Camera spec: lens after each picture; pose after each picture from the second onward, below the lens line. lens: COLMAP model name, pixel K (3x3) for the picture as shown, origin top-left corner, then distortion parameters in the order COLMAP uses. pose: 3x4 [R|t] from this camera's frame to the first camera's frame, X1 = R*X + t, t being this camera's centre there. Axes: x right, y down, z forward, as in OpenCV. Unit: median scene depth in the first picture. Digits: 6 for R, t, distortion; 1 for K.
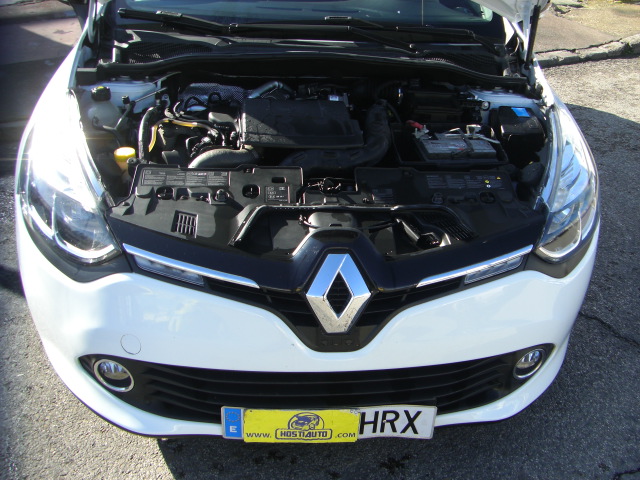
lens RADIAL K [[722.3, 0, 341.4], [0, 722.3, 245.4], [0, 0, 1]] dist [-0.140681, 0.000000]
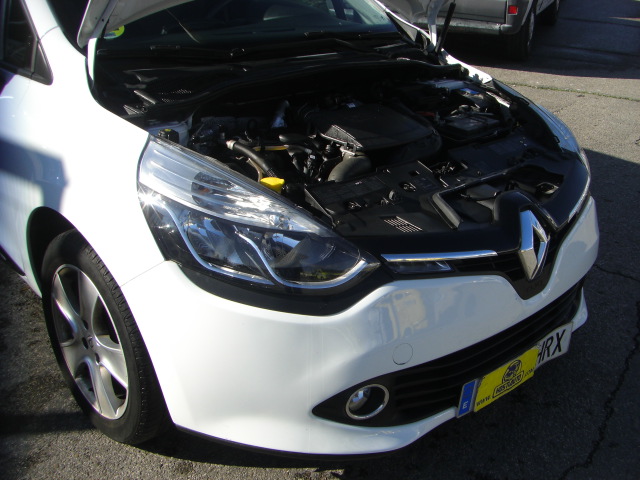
lens RADIAL K [[722.3, 0, 344.1], [0, 722.3, 264.5], [0, 0, 1]] dist [-0.140681, 0.000000]
pose [[0.782264, -0.286036, 0.553395, -0.804316], [0.304365, 0.950594, 0.061096, -0.058824], [-0.543530, 0.120640, 0.830675, 0.187956]]
